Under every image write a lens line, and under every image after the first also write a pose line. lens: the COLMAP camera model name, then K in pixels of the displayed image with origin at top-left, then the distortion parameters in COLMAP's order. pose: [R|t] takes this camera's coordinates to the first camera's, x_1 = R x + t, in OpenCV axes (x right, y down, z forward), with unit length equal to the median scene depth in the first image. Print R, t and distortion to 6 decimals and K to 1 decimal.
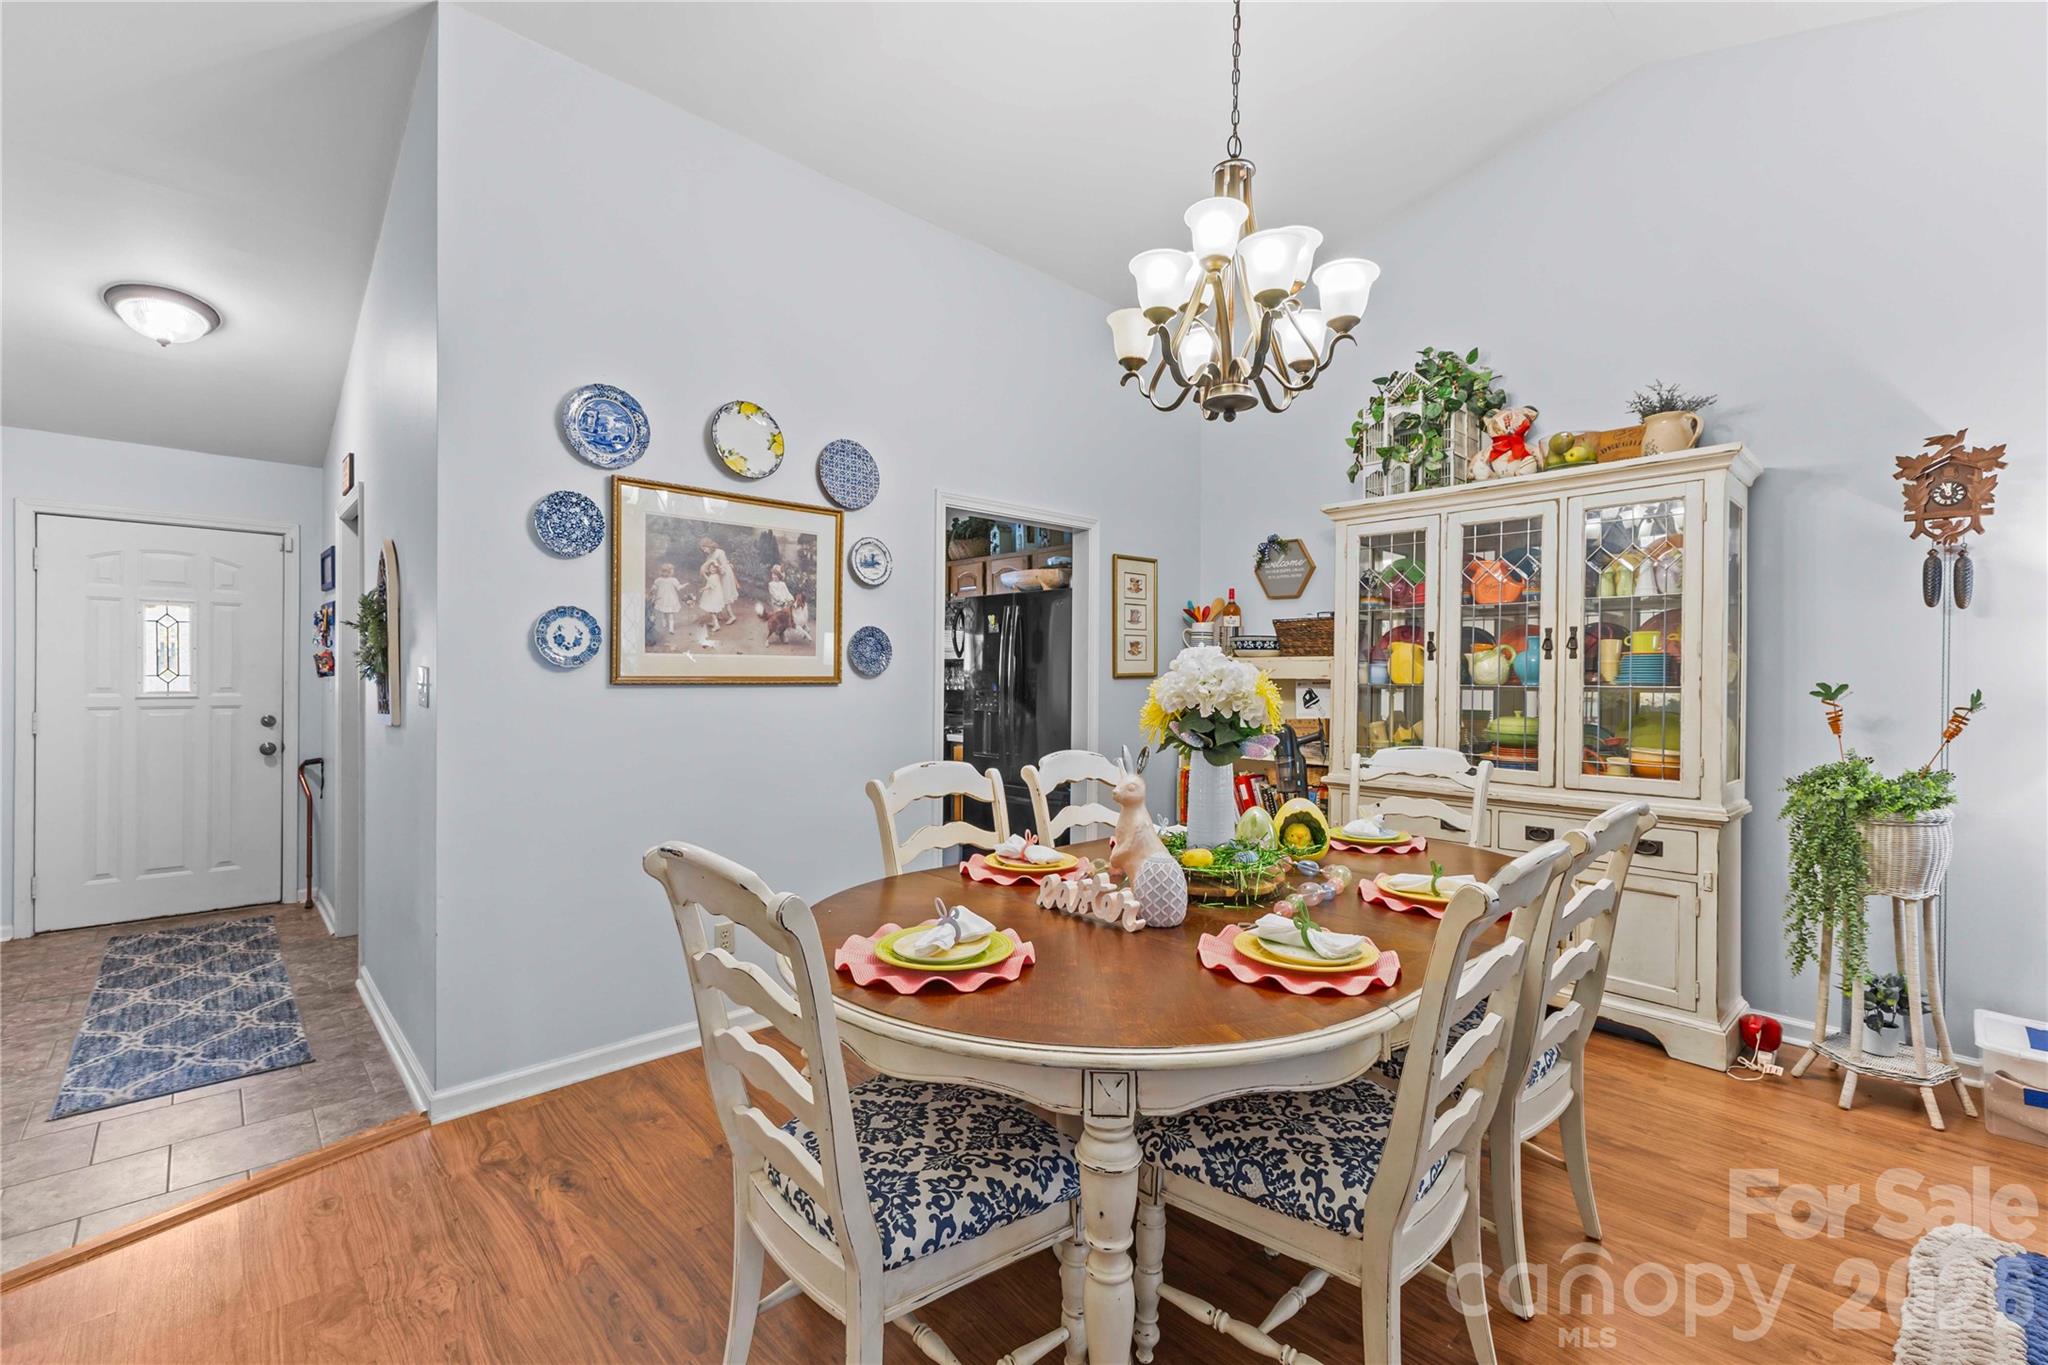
lens RADIAL K [[883.6, 0, 1022.3], [0, 883.6, 674.3], [0, 0, 1]] dist [0.010572, -0.003040]
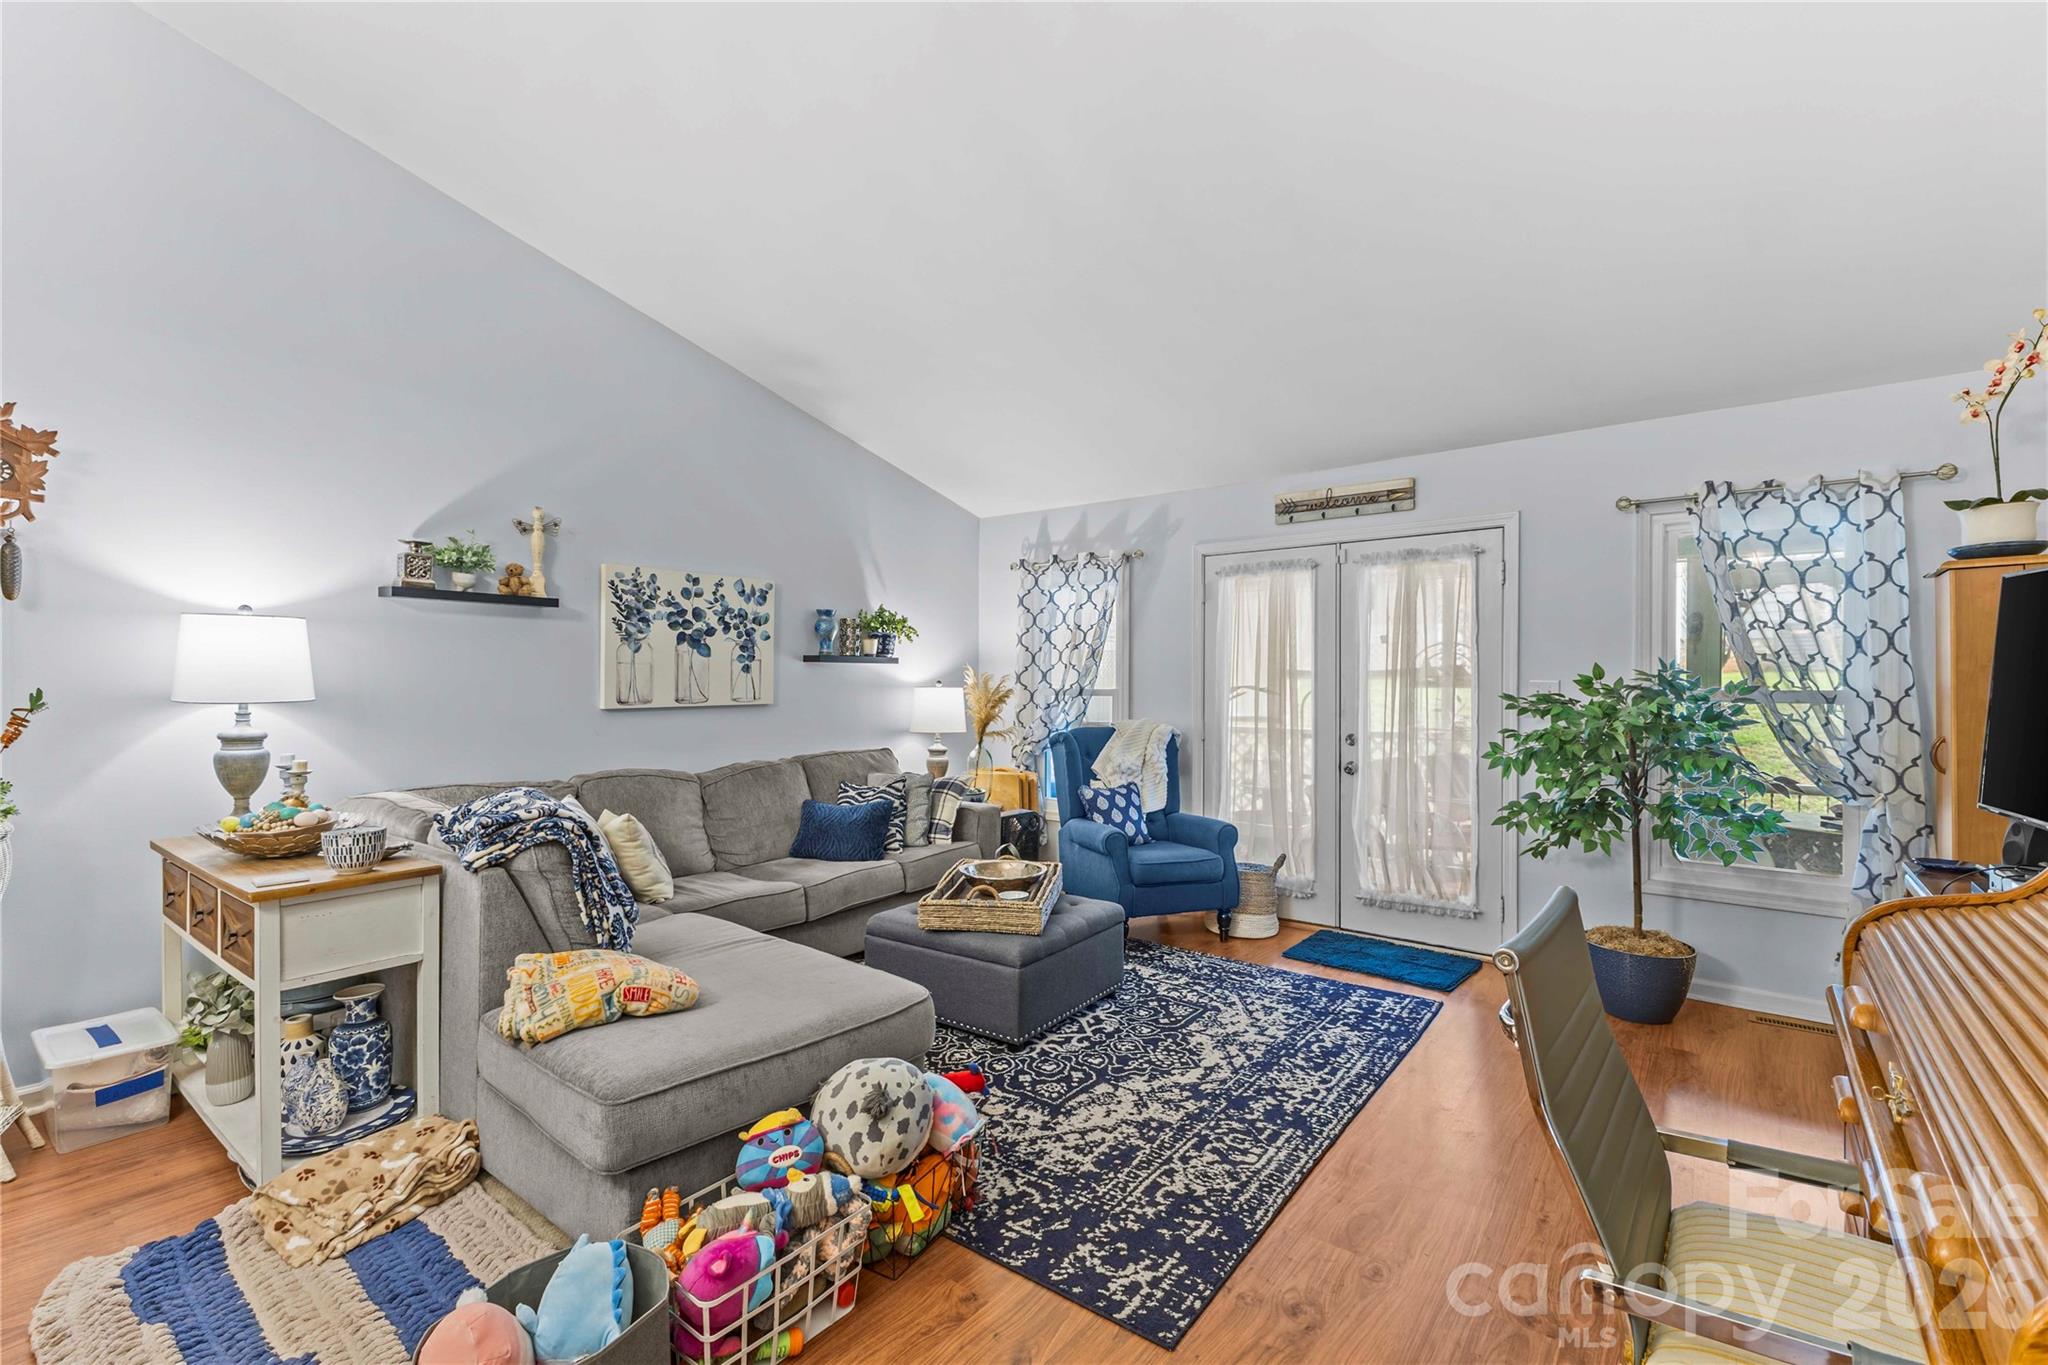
lens RADIAL K [[883.6, 0, 1022.1], [0, 883.6, 689.1], [0, 0, 1]] dist [0.010572, -0.003040]
pose [[-0.156648, -0.016165, 0.987522, -0.005833], [-0.002691, 0.999869, 0.015940, 0.000264], [-0.987651, -0.000161, -0.156671, 0.105223]]
